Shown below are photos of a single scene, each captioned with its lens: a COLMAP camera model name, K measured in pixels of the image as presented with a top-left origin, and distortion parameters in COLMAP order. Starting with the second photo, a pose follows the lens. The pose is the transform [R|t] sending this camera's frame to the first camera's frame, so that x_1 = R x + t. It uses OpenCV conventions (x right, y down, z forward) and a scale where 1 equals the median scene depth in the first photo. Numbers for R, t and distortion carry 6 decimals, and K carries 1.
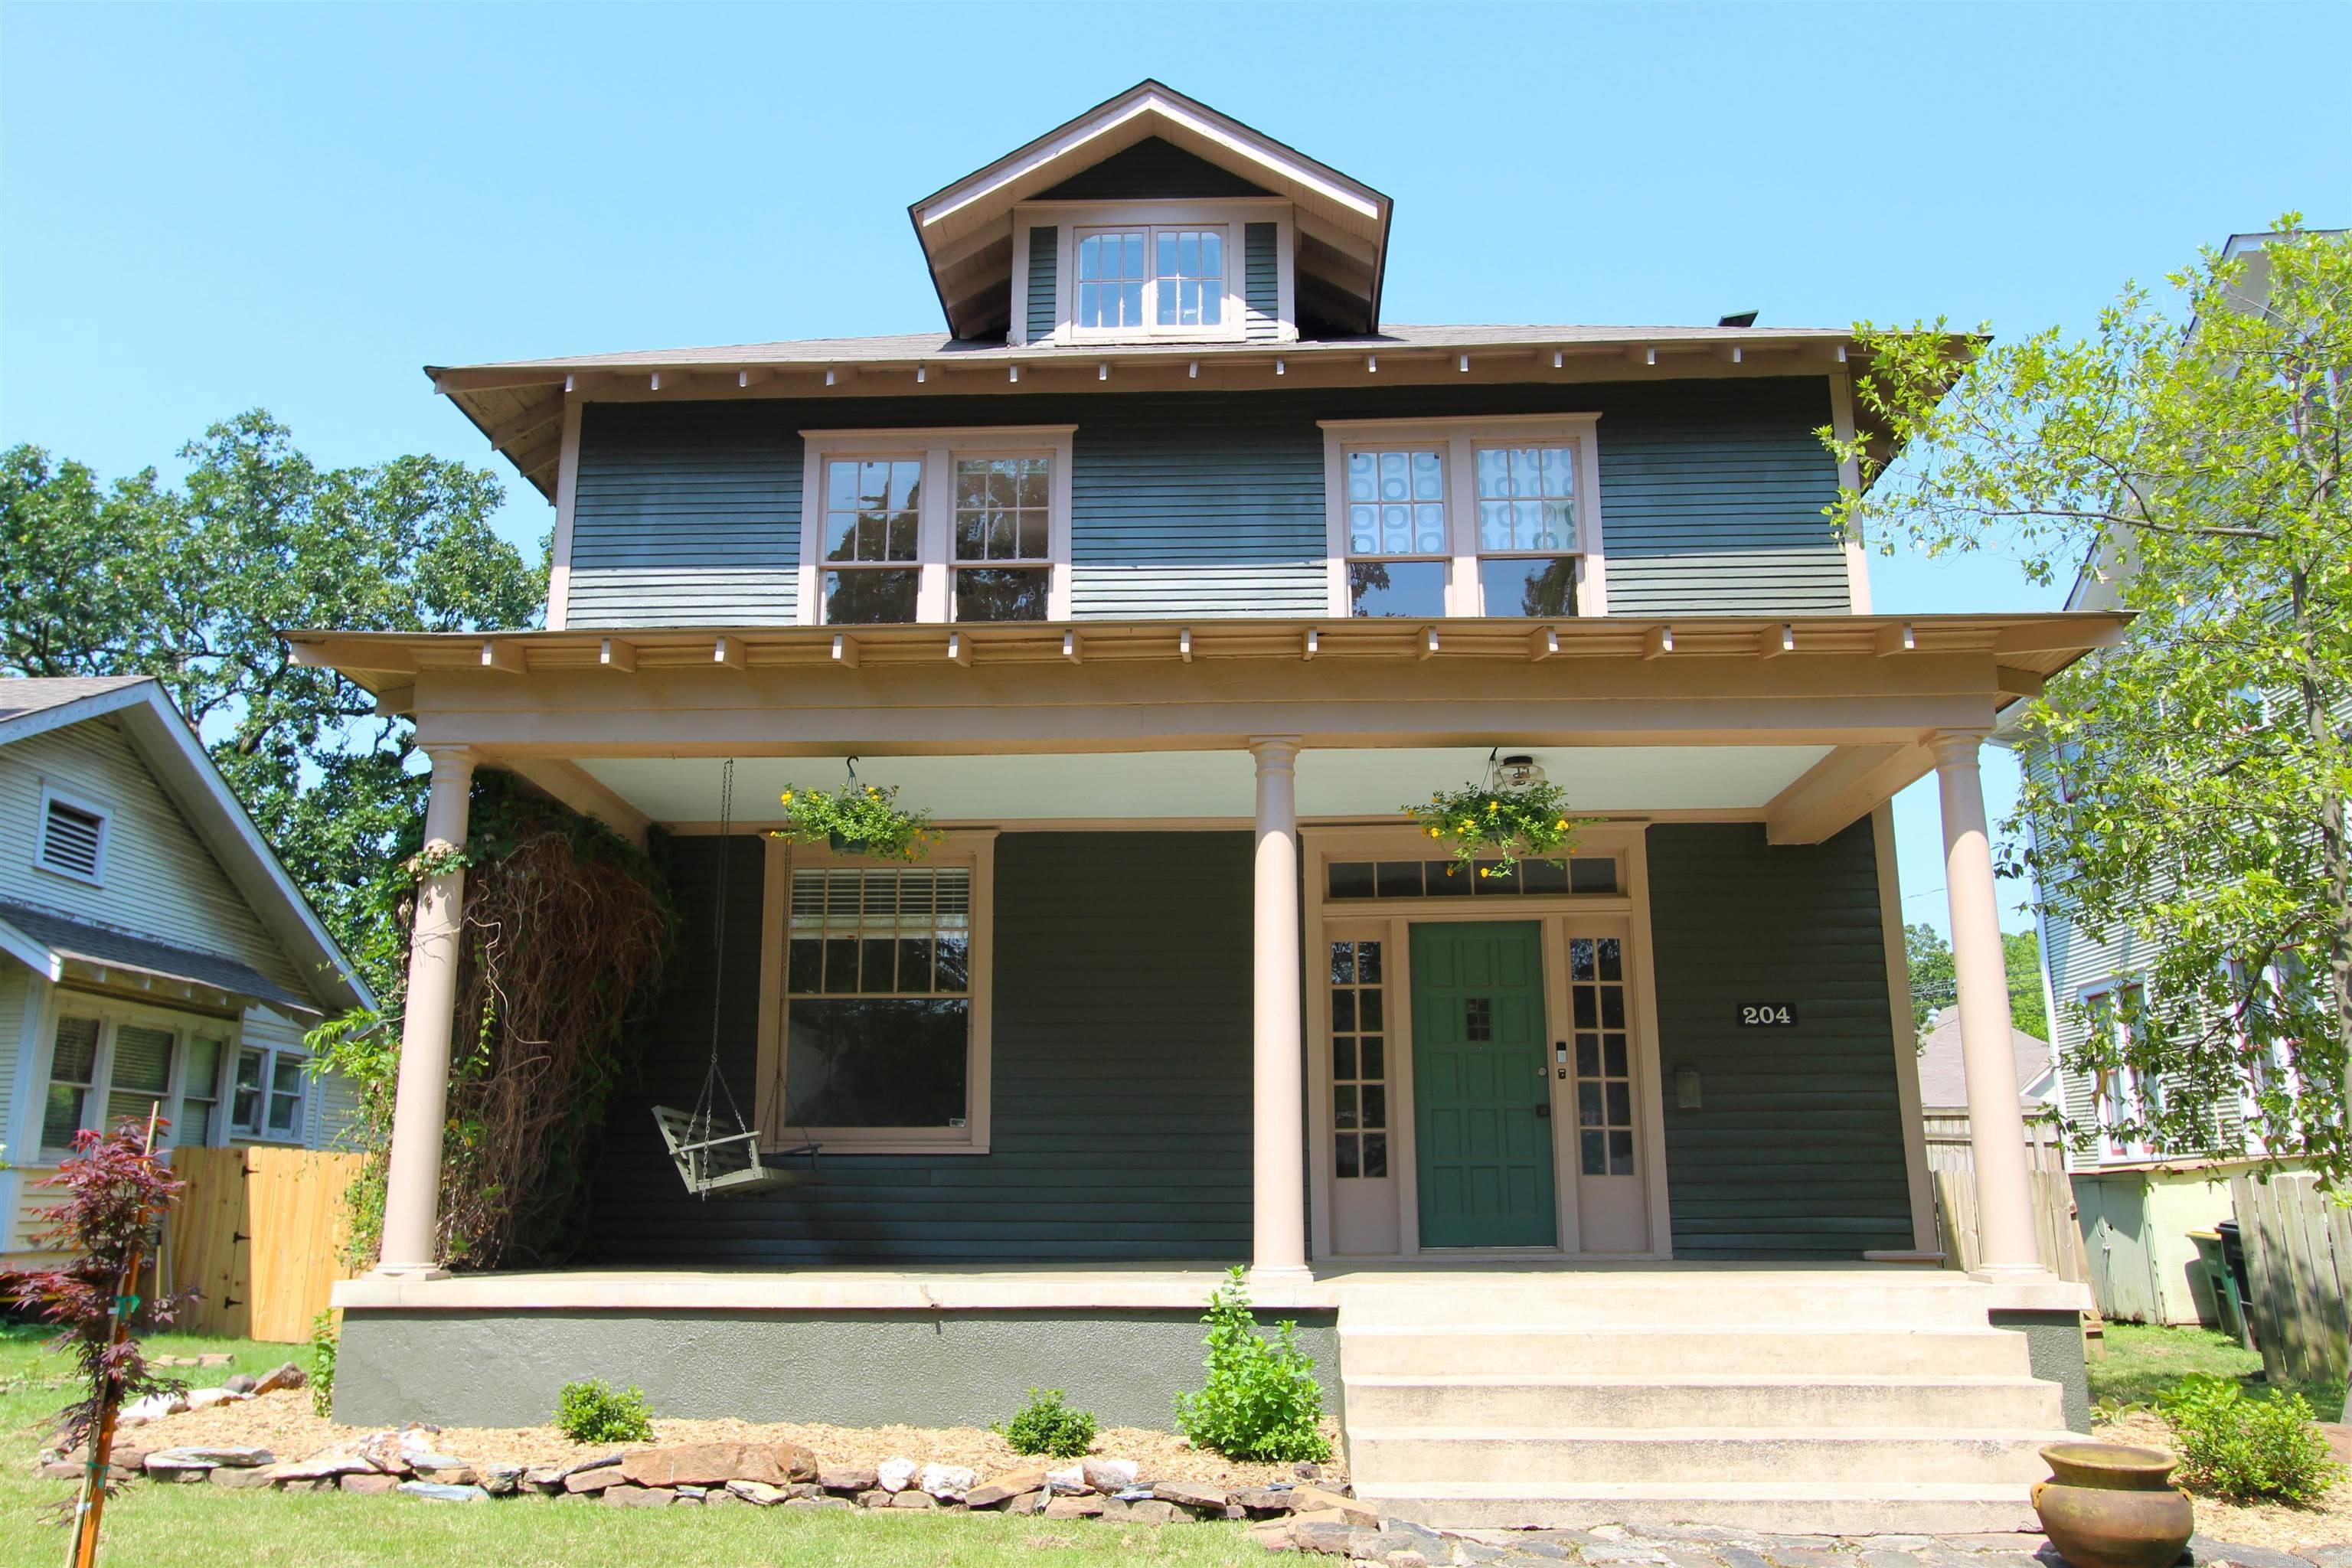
lens RADIAL K [[1887.7, 0, 1169.9], [0, 1887.7, 774.8], [0, 0, 1]] dist [-0.003422, 0.011920]
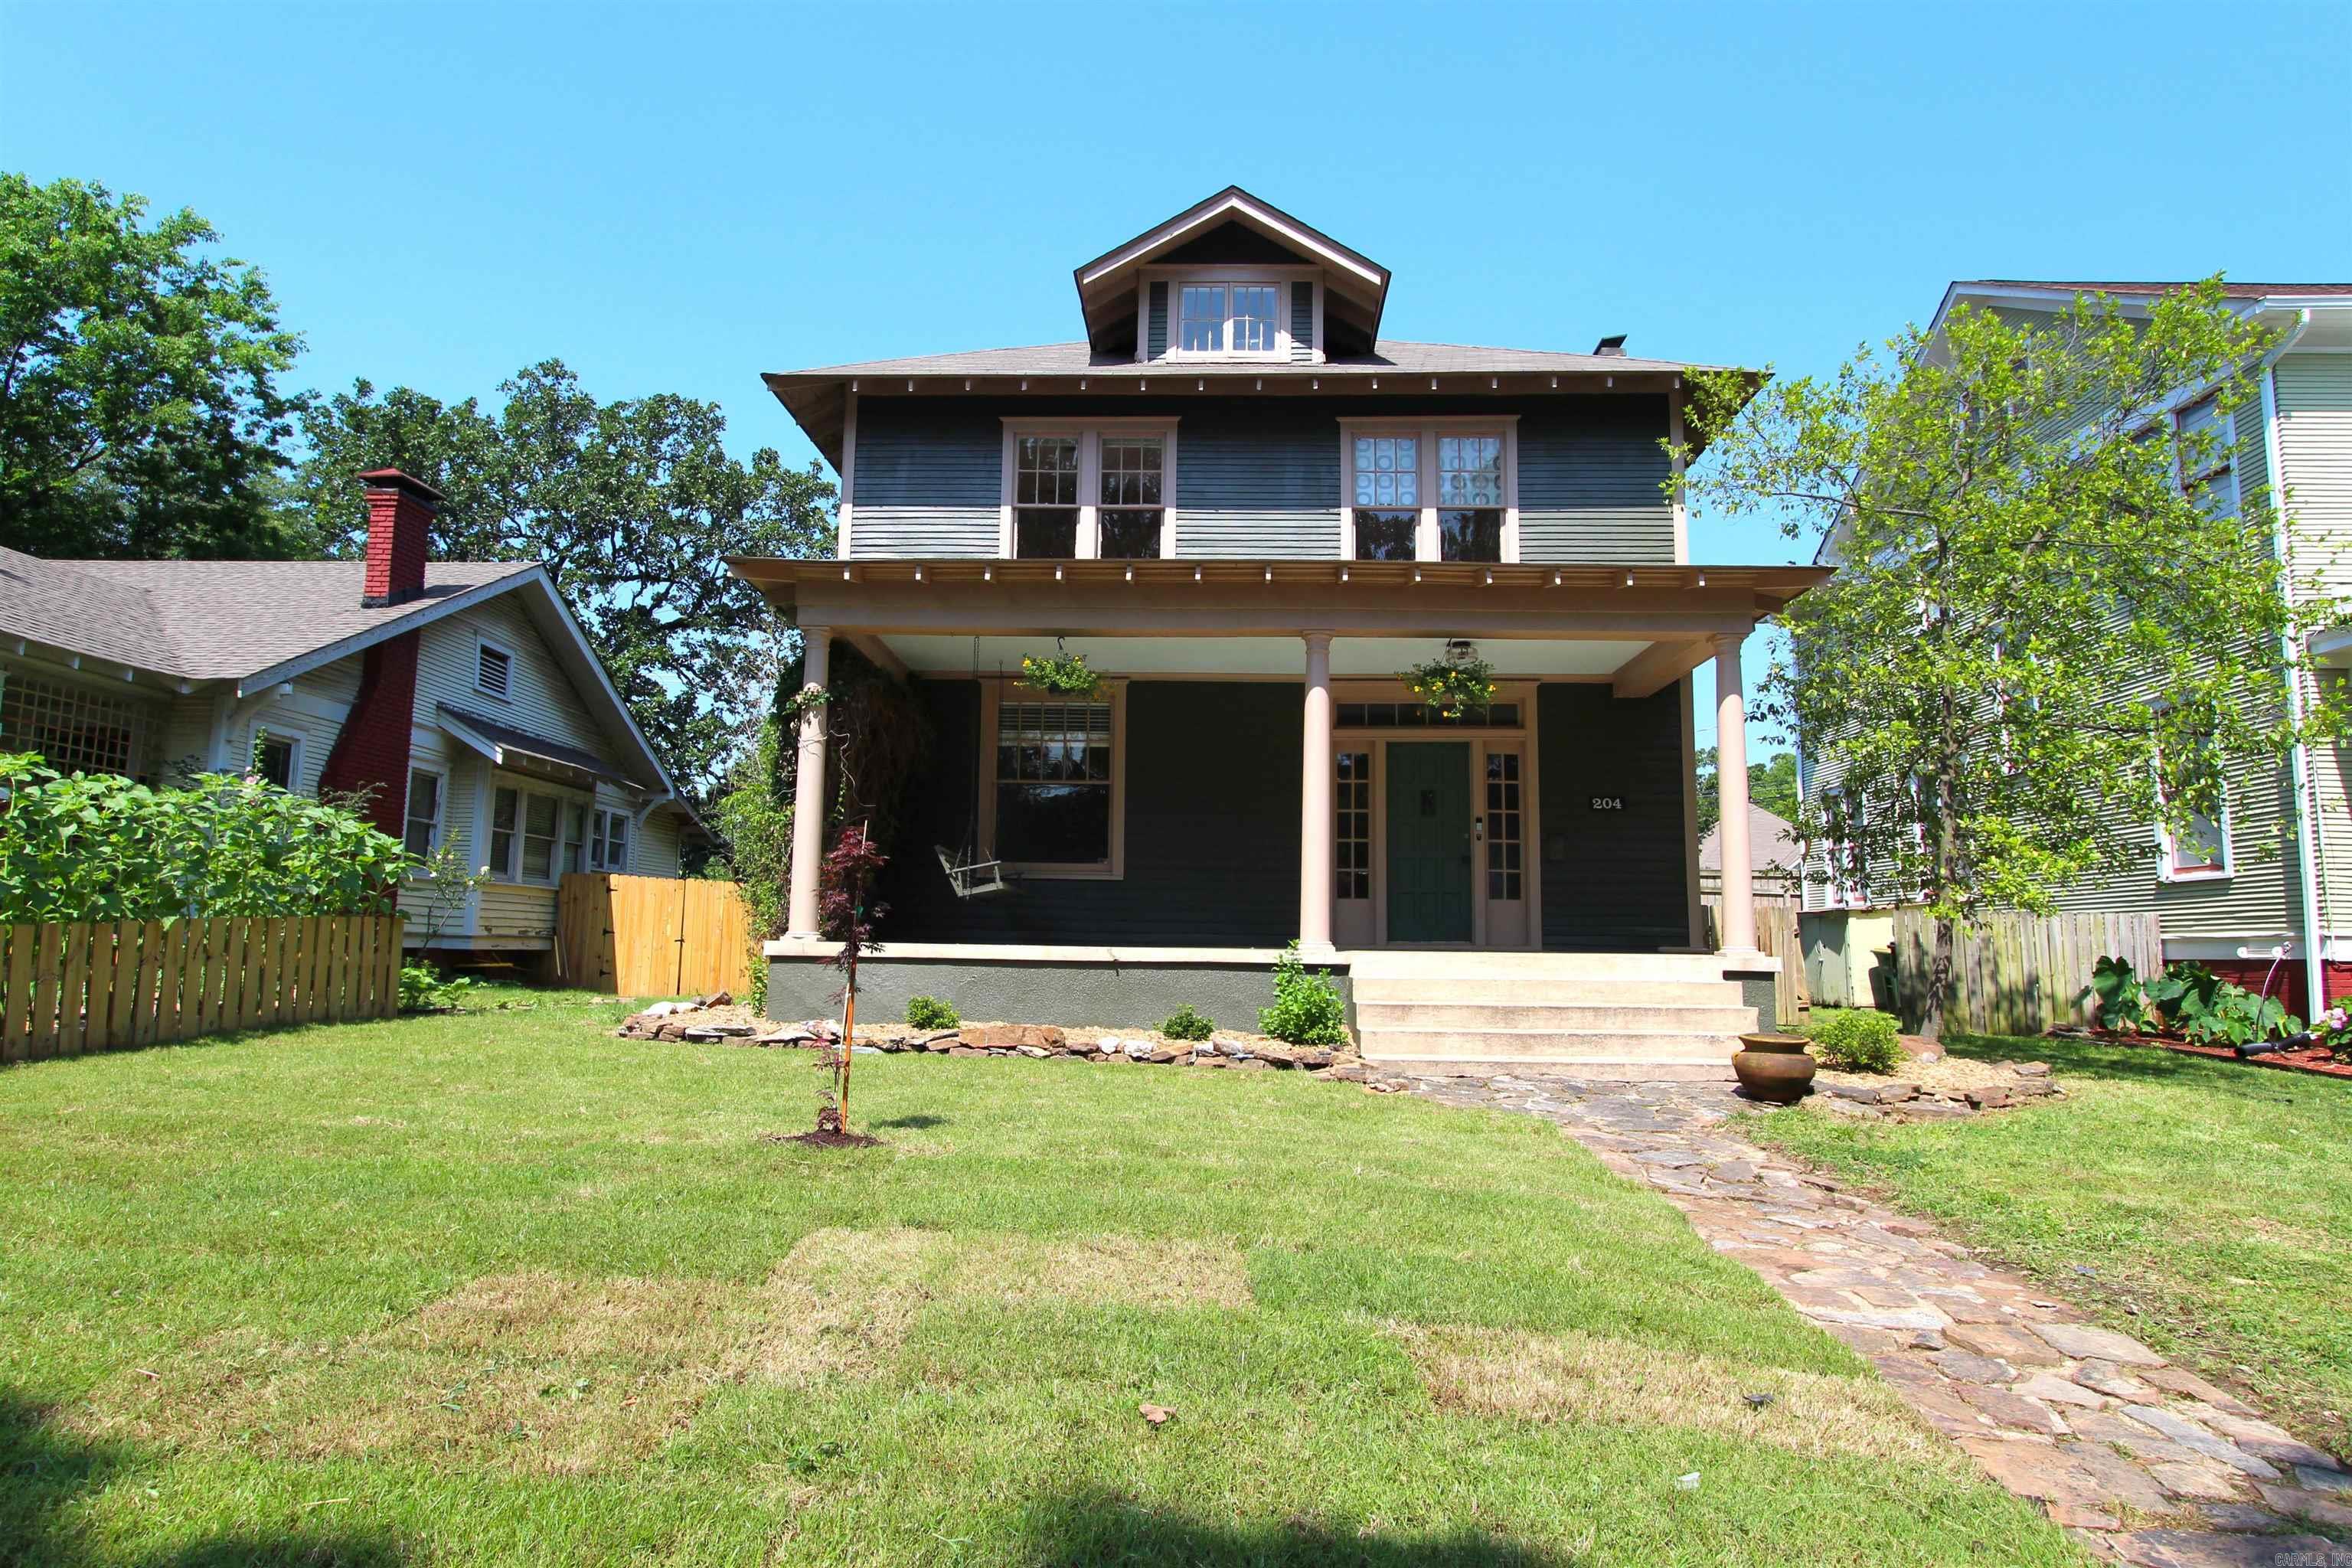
lens RADIAL K [[1432.9, 0, 1167.4], [0, 1432.9, 782.9], [0, 0, 1]] dist [-0.018296, 0.001578]
pose [[0.999850, 0.017265, 0.001460, -0.060413], [-0.017320, 0.993552, 0.112046, -0.020171], [0.000484, -0.112055, 0.993702, -0.208742]]
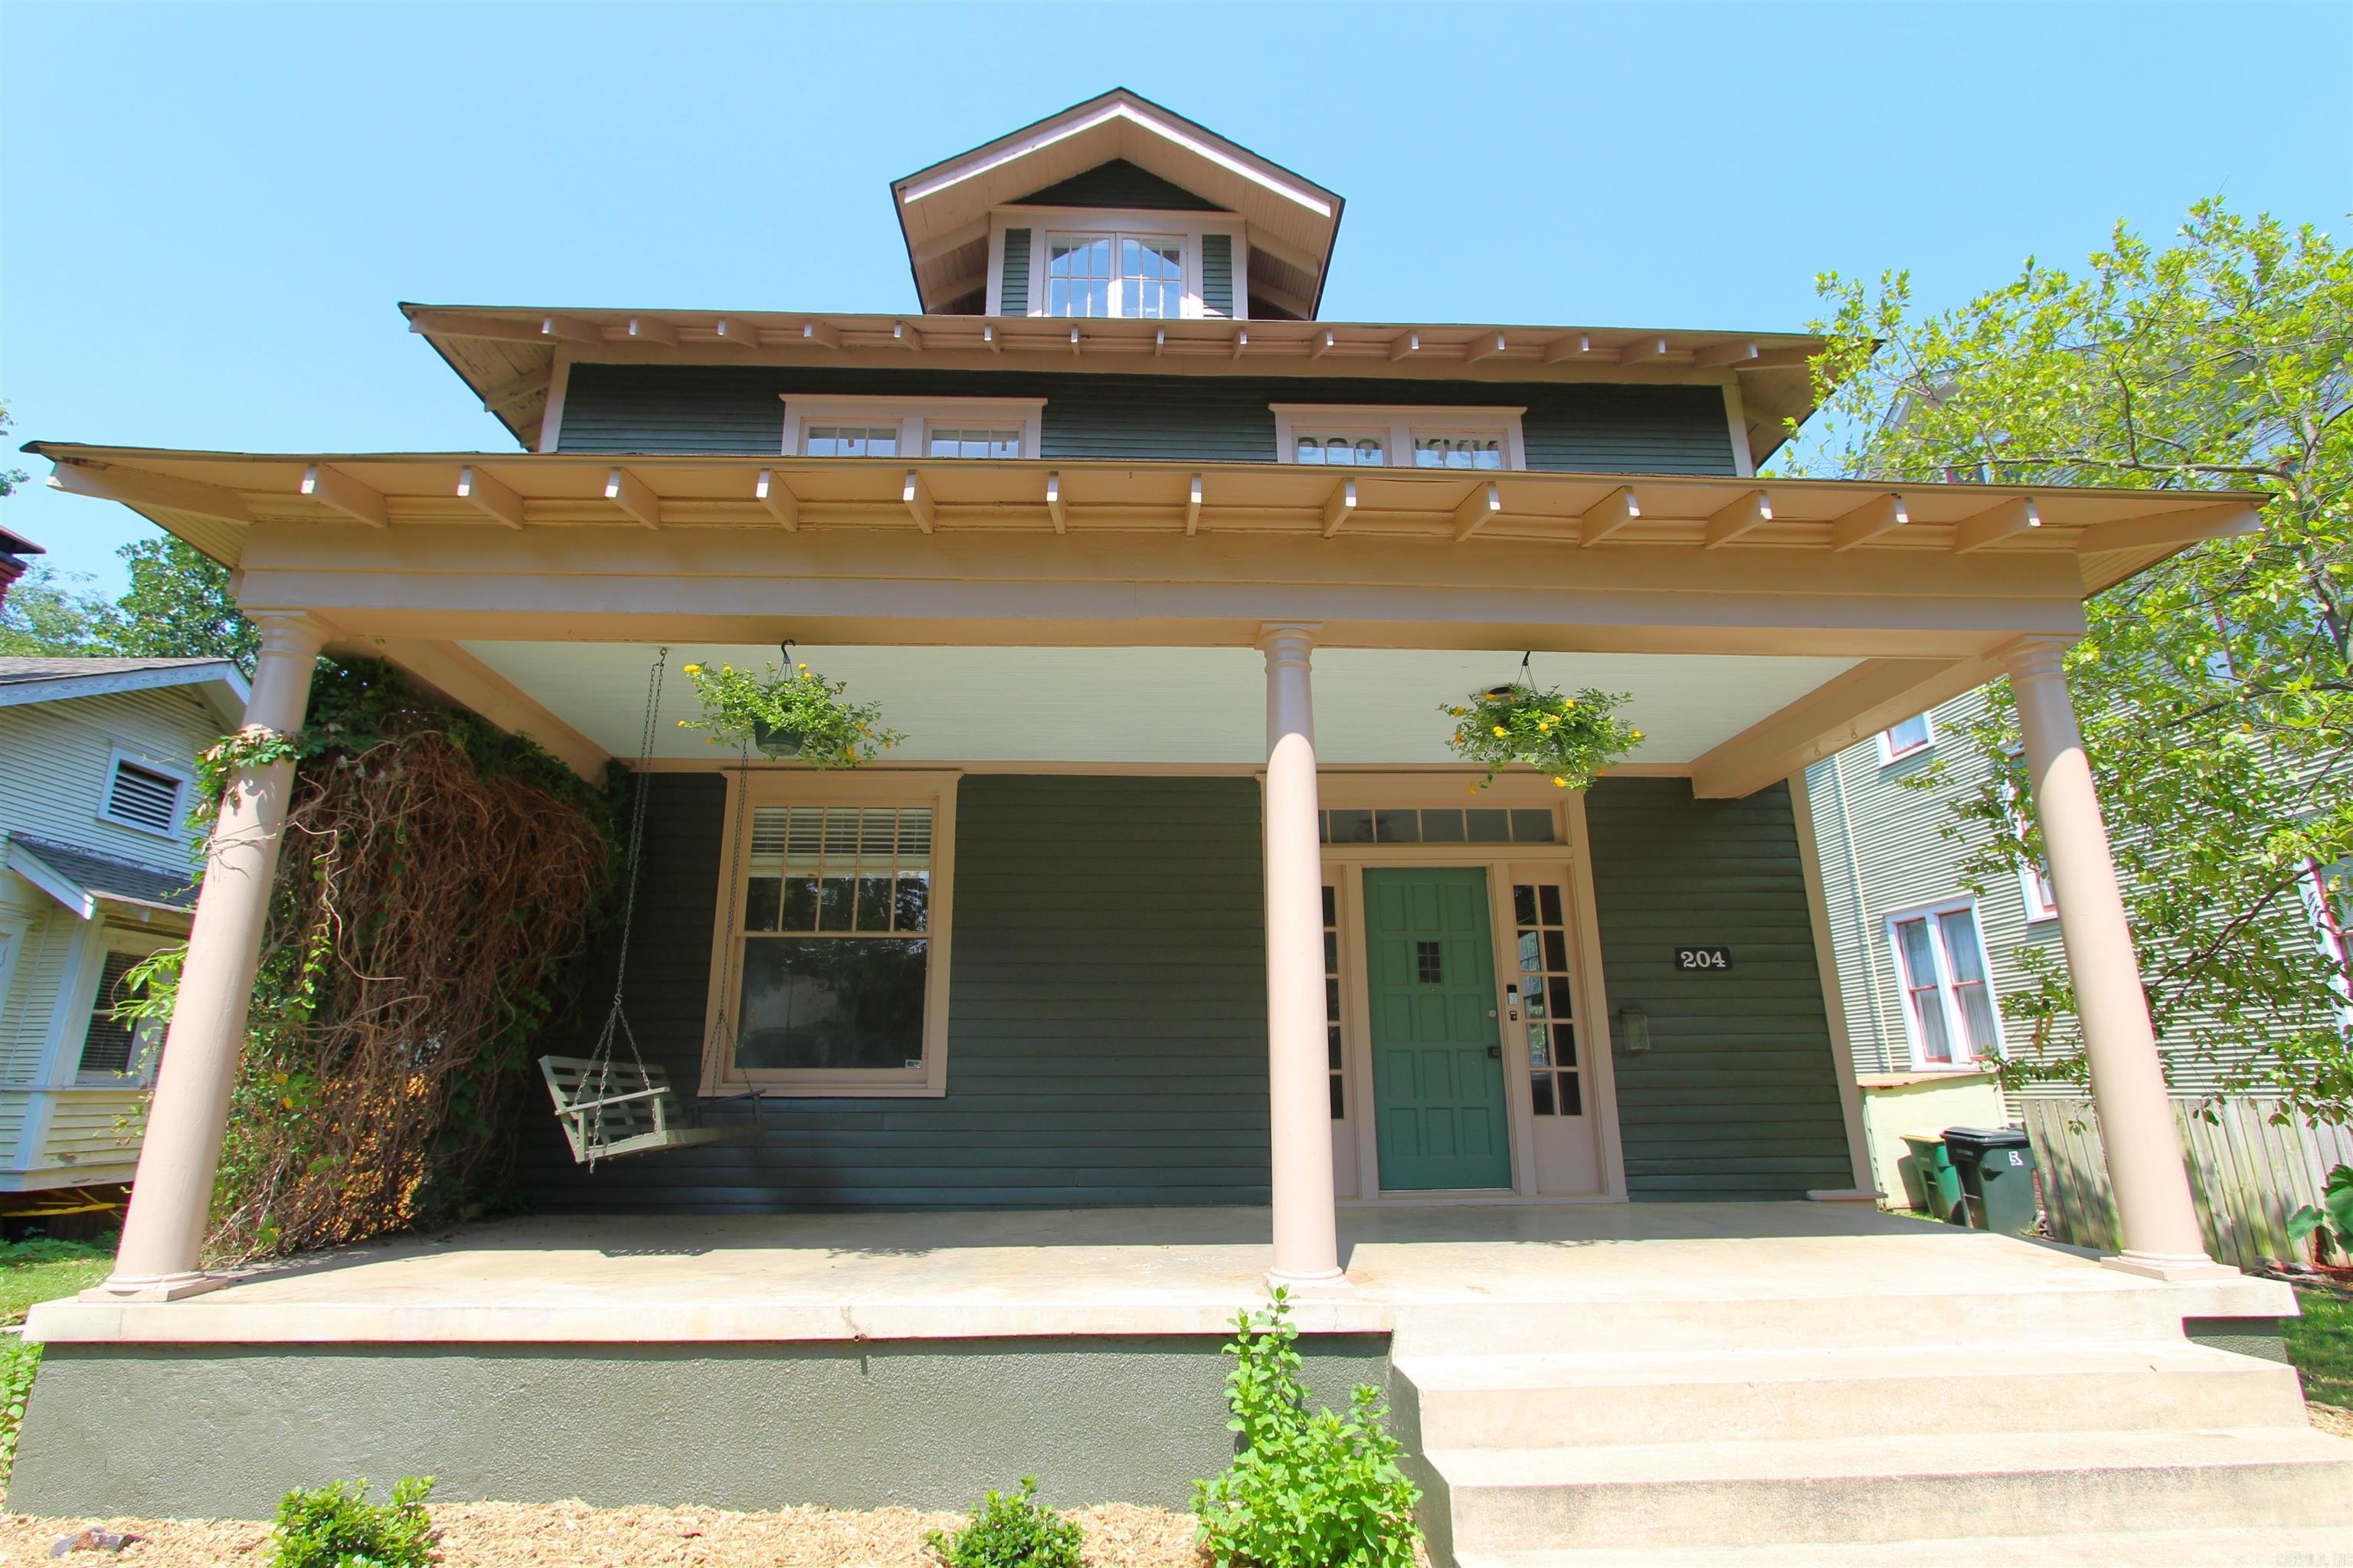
lens RADIAL K [[1132.9, 0, 1163.1], [0, 1132.9, 773.5], [0, 0, 1]] dist [-0.013440, 0.001402]
pose [[0.996498, 0.019769, 0.081241, -0.033364], [-0.016403, 0.998987, -0.041892, 0.054970], [-0.081987, 0.040413, 0.995814, 0.392935]]
